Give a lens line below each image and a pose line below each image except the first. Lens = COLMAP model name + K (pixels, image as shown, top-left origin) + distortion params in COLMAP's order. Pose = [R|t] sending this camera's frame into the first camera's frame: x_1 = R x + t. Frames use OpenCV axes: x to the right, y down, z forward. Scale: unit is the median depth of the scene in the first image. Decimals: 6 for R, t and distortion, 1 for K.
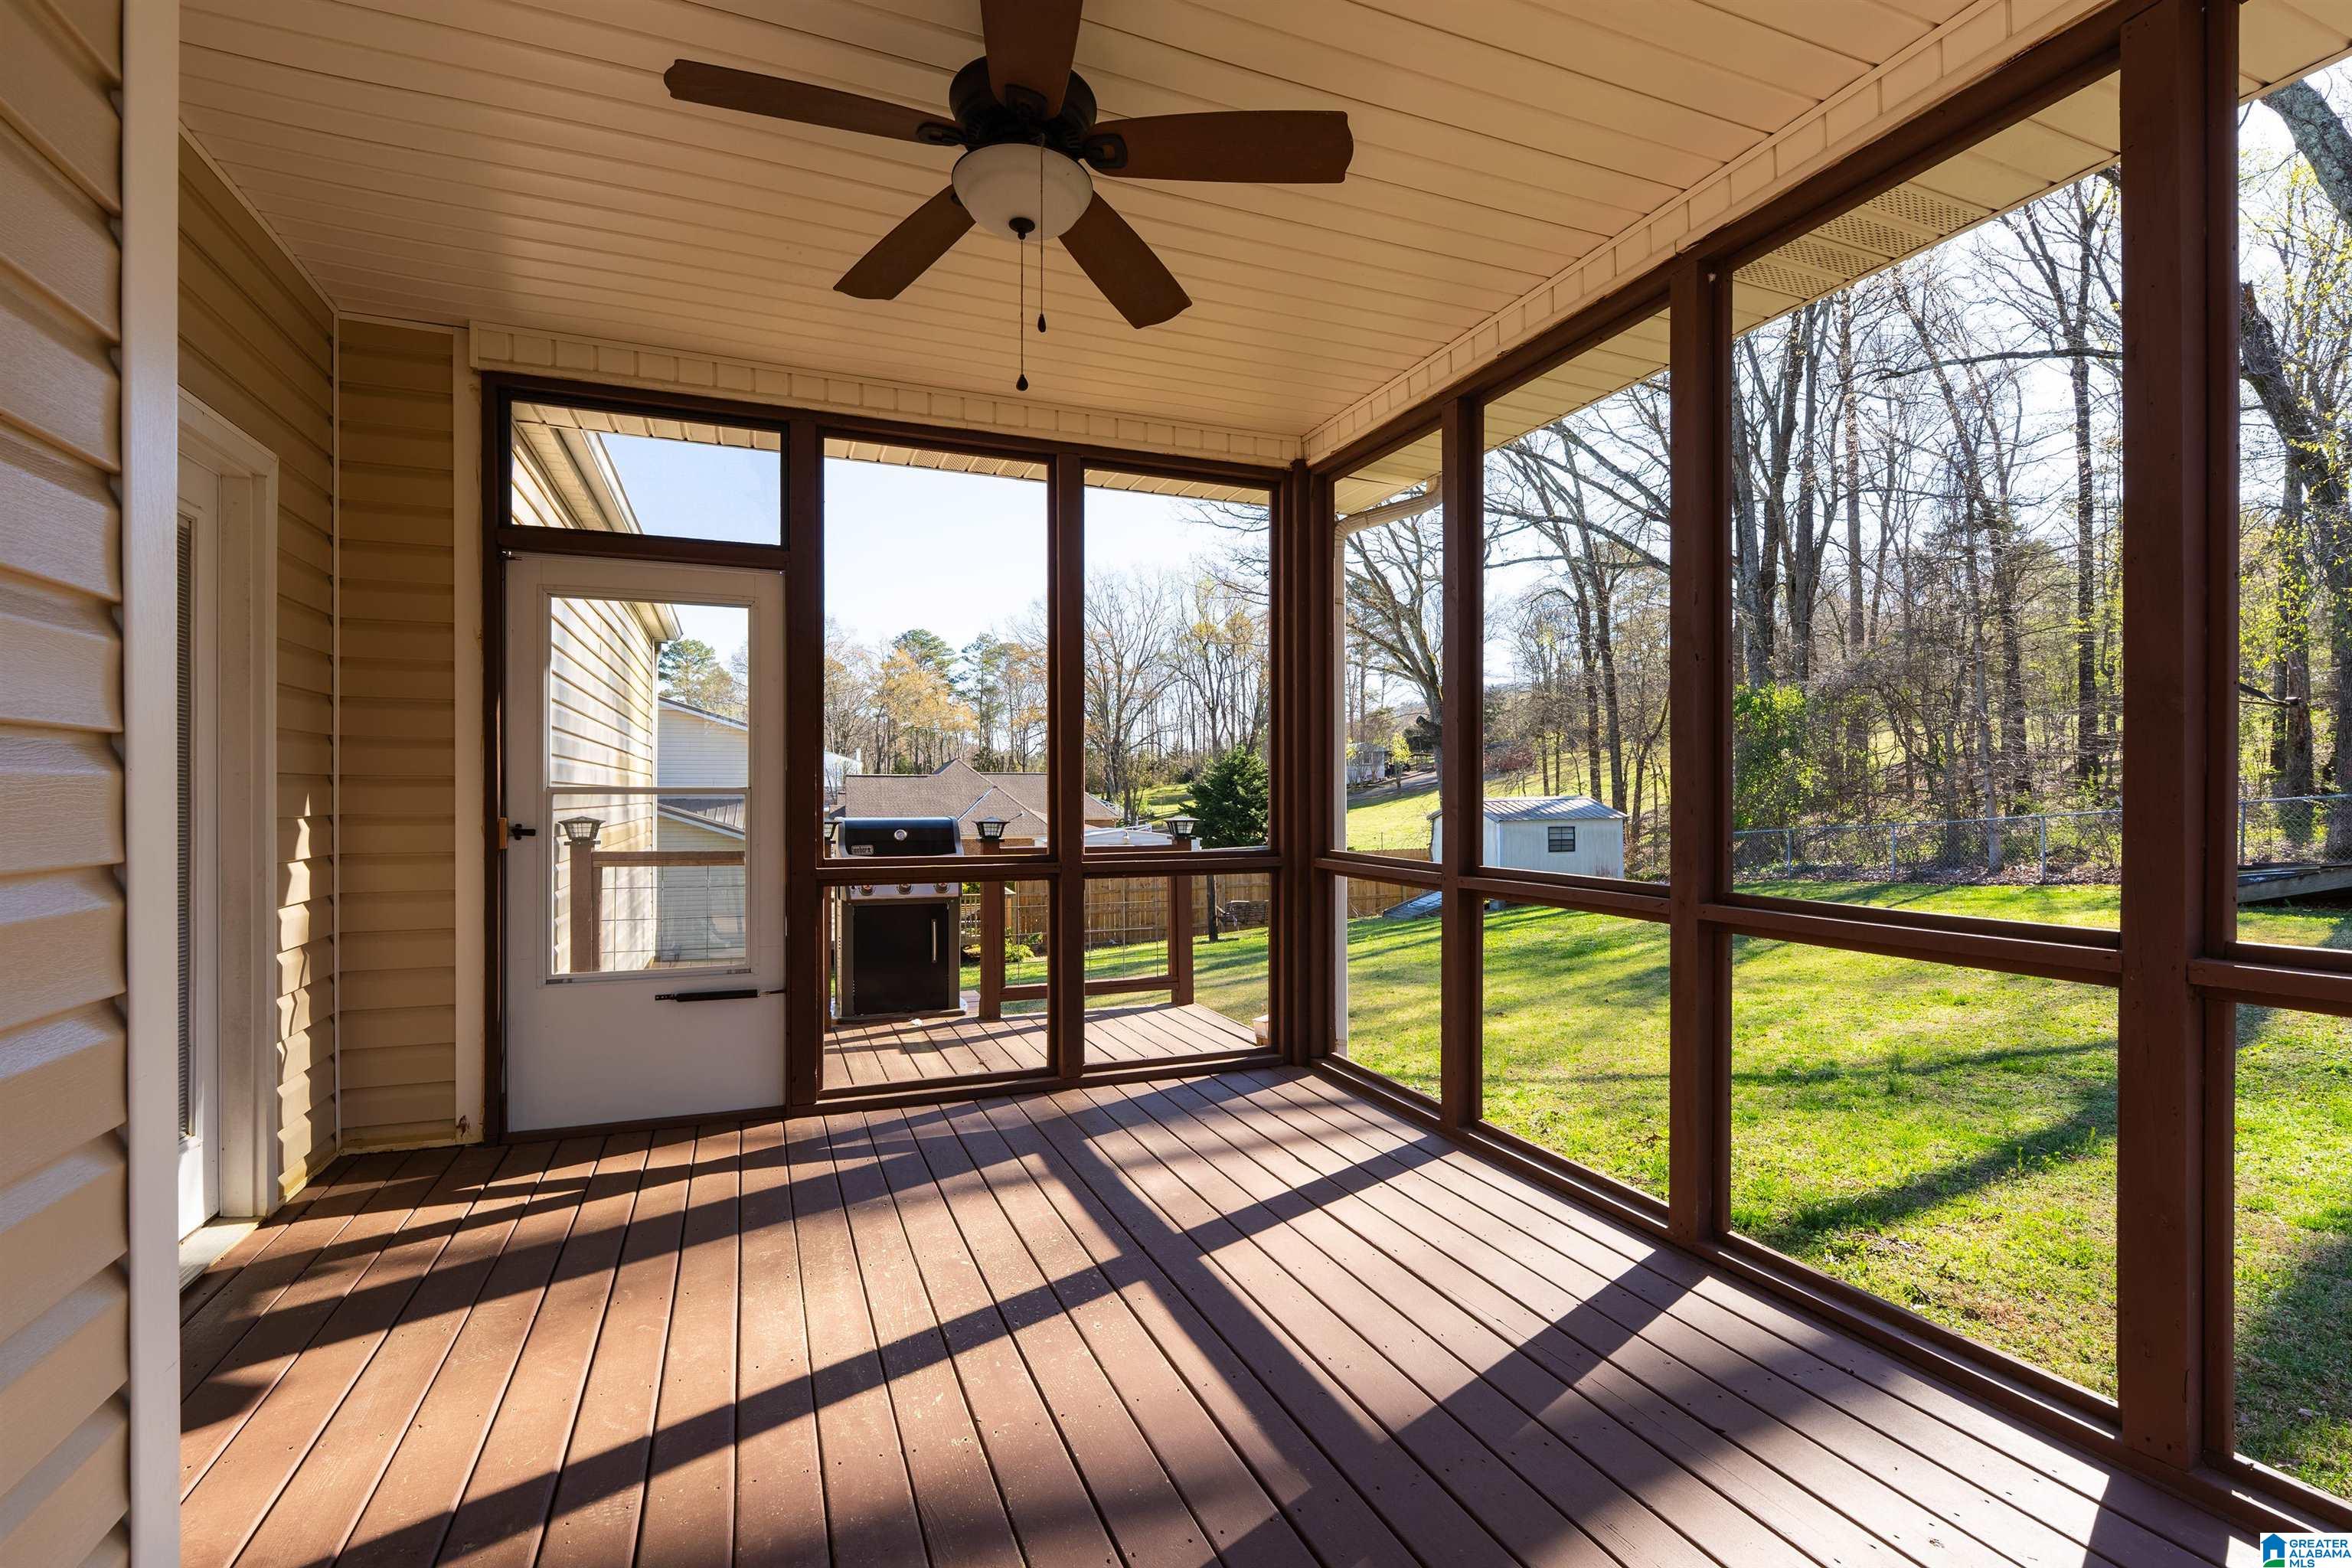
lens RADIAL K [[1069.0, 0, 1166.1], [0, 1069.0, 797.8], [0, 0, 1]] dist [-0.002478, -0.000110]
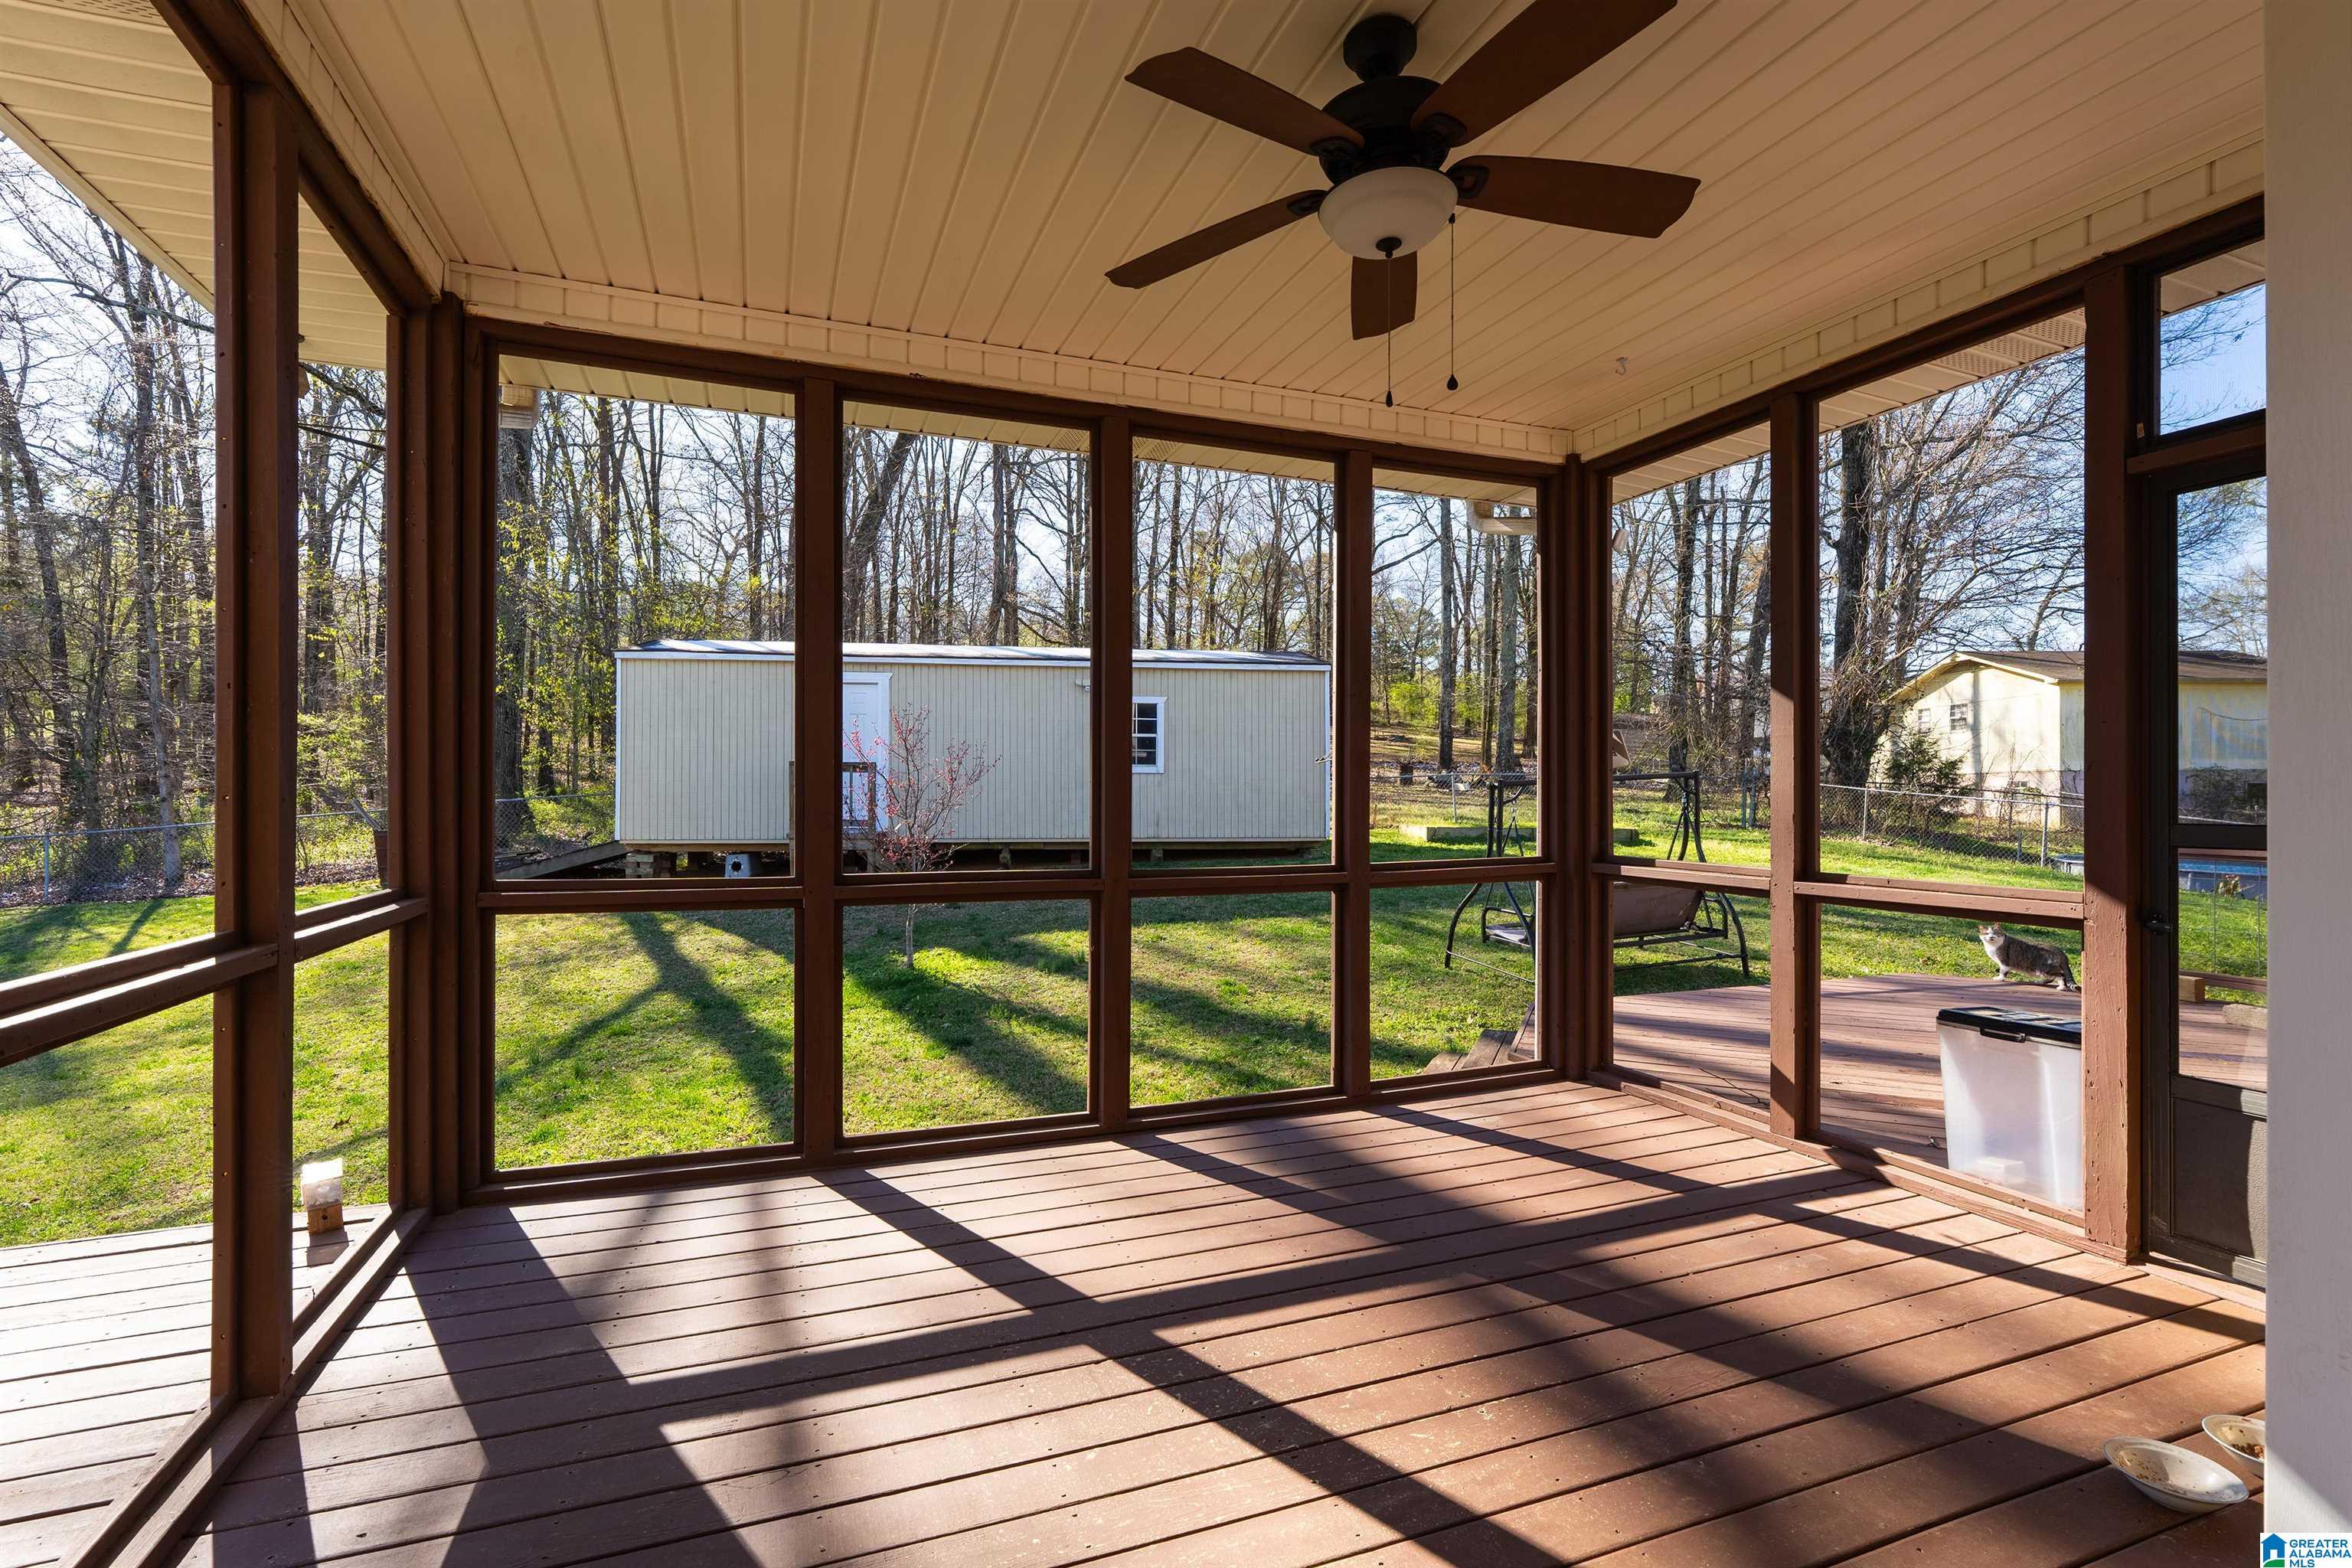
lens RADIAL K [[1069.0, 0, 1166.1], [0, 1069.0, 797.8], [0, 0, 1]] dist [-0.002478, -0.000110]
pose [[0.009500, 0.001046, 0.999954, -0.820514], [0.001316, 0.999999, -0.001058, -0.004961], [-0.999954, 0.001326, 0.009498, 0.854877]]
